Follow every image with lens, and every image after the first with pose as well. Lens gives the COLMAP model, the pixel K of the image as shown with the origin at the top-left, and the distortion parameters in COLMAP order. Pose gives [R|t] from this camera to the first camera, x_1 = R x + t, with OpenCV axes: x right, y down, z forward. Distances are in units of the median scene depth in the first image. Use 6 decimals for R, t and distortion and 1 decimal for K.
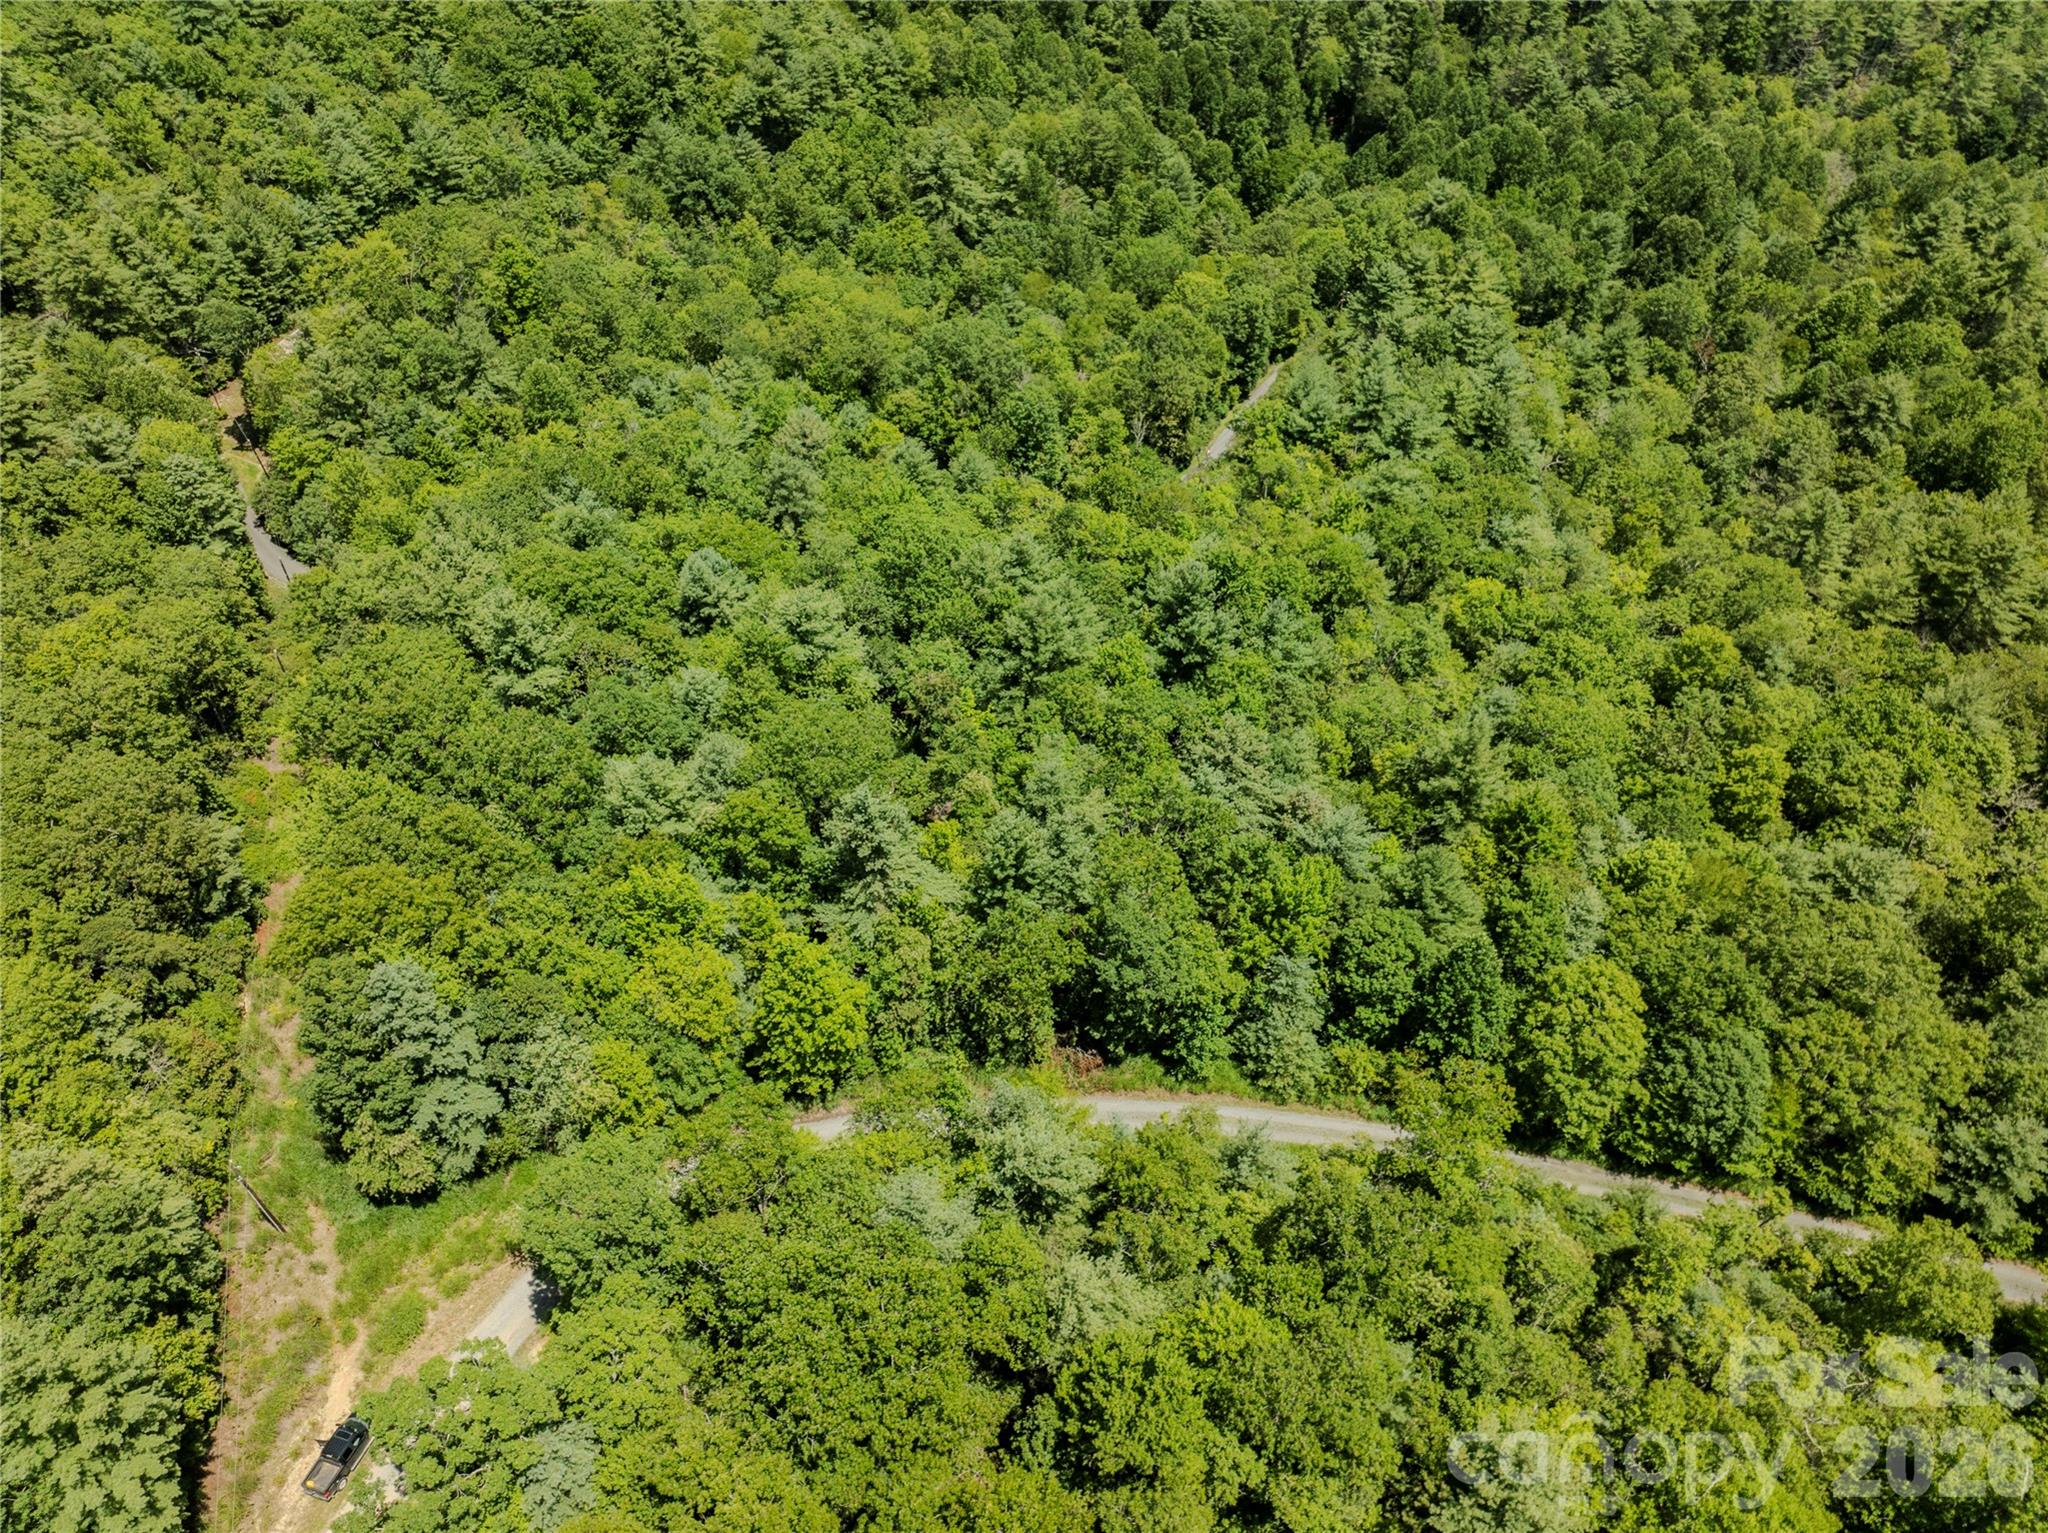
lens RADIAL K [[1441.5, 0, 1024.0], [0, 1441.5, 766.5], [0, 0, 1]] dist [-0.027446, 0.000265]
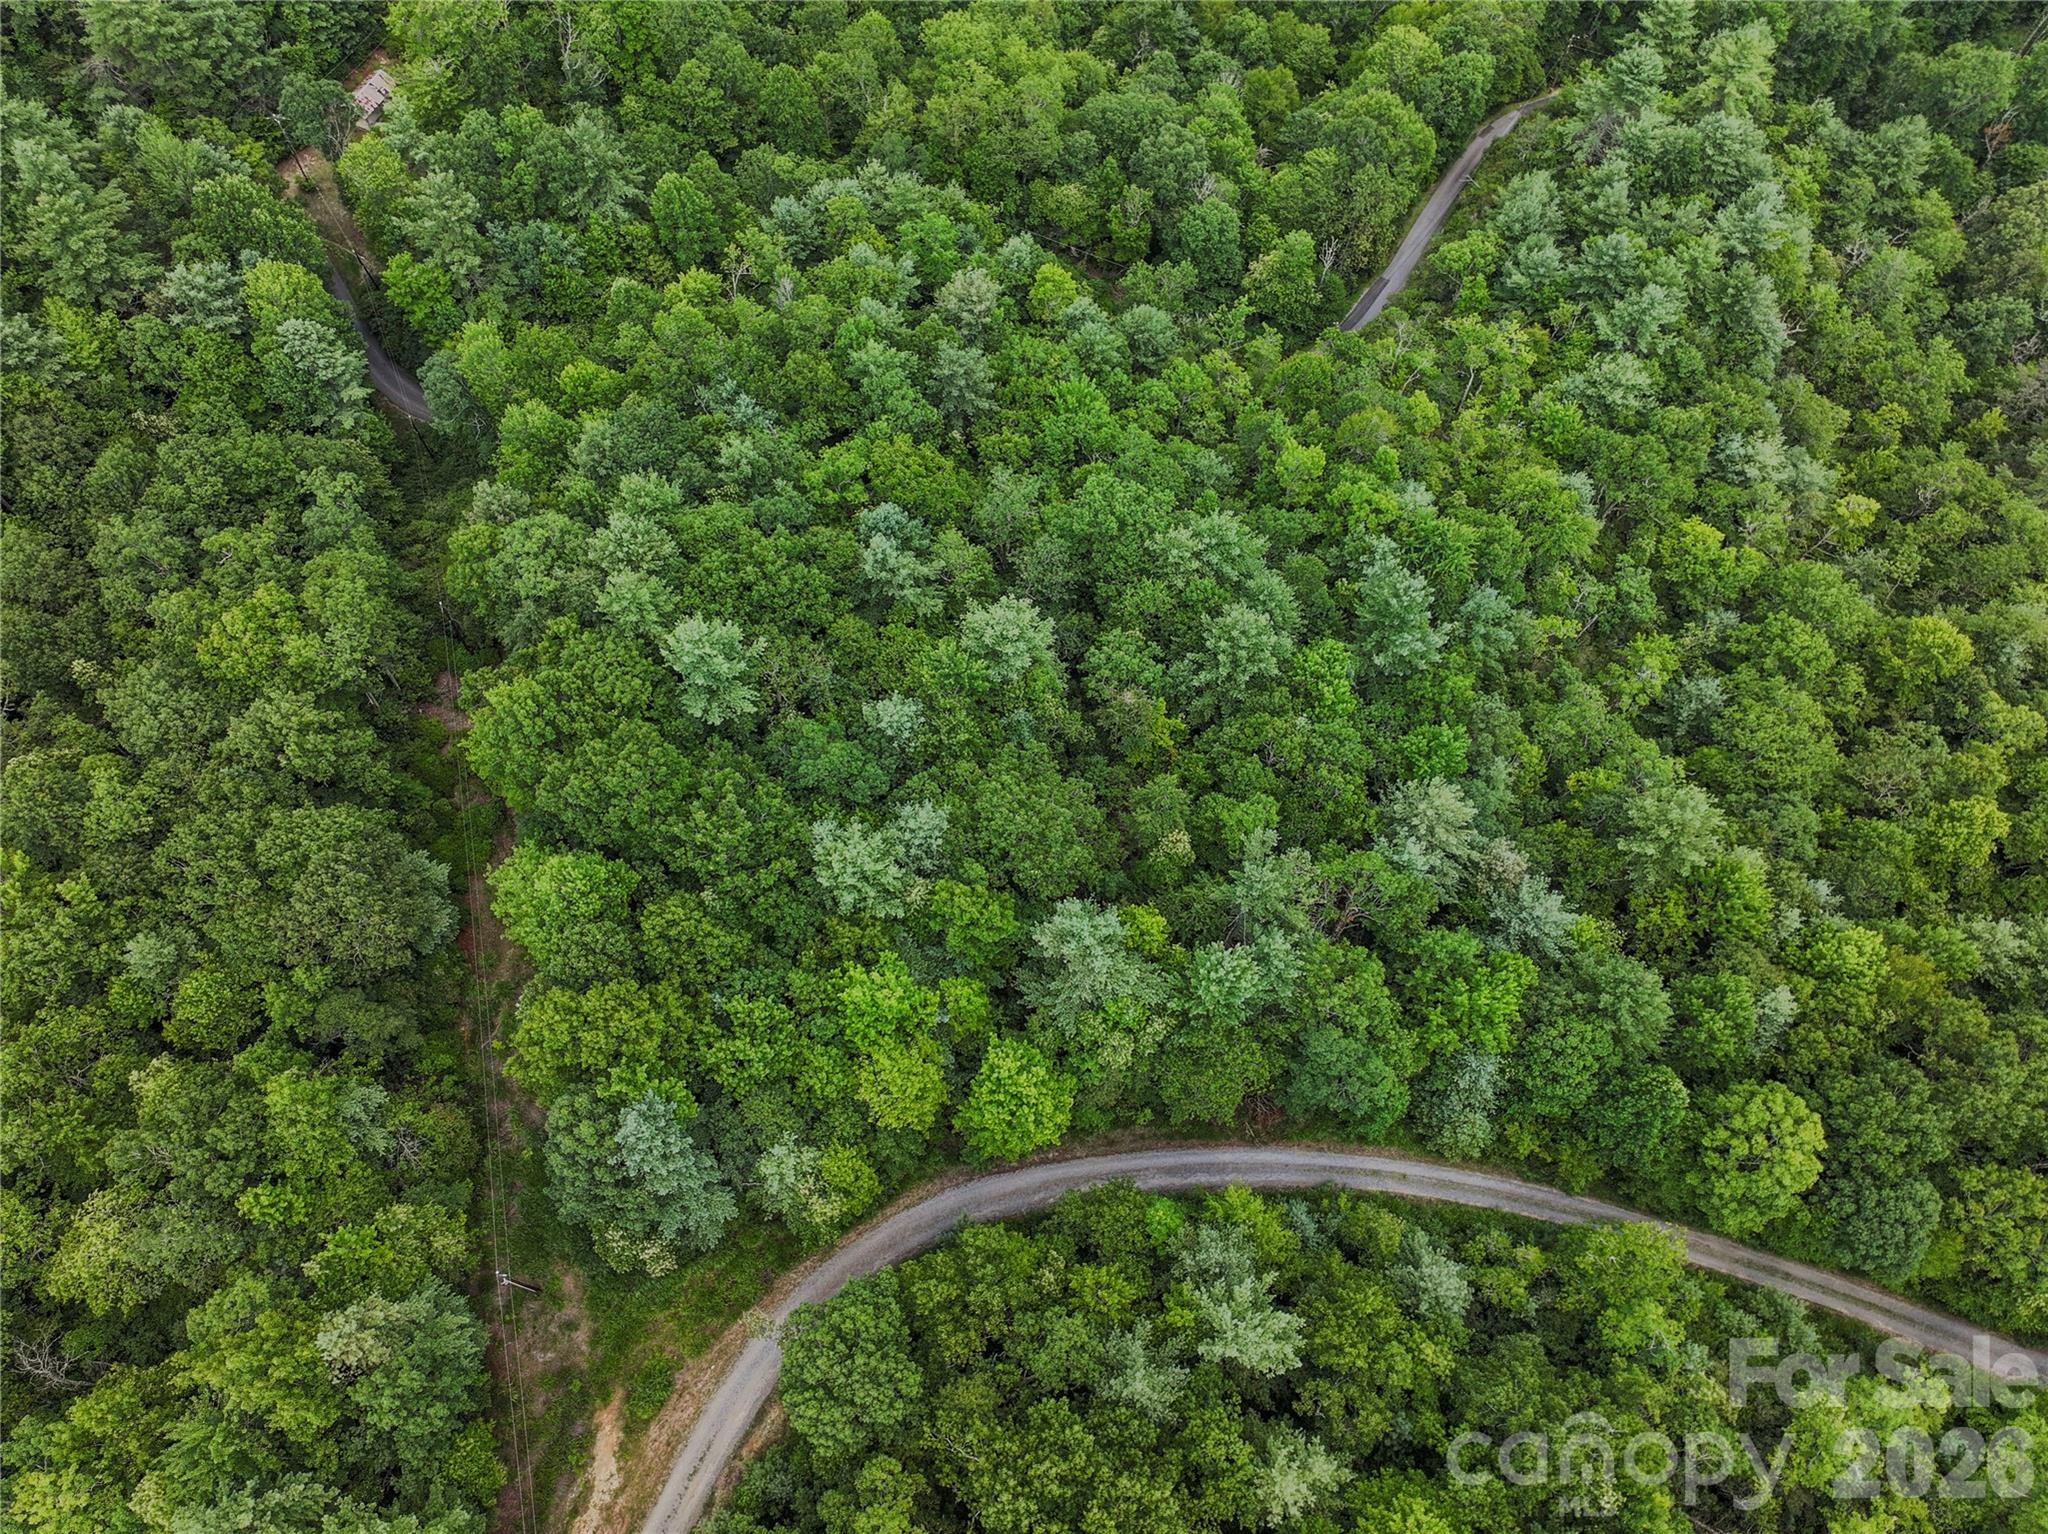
lens RADIAL K [[1441.0, 0, 1024.0], [0, 1441.0, 767.0], [0, 0, 1]] dist [-0.006032, 0.030660]
pose [[0.997846, 0.061748, -0.022148, -0.089297], [-0.051885, 0.949480, 0.309510, -0.256044], [0.040141, -0.307694, 0.950638, 0.052517]]
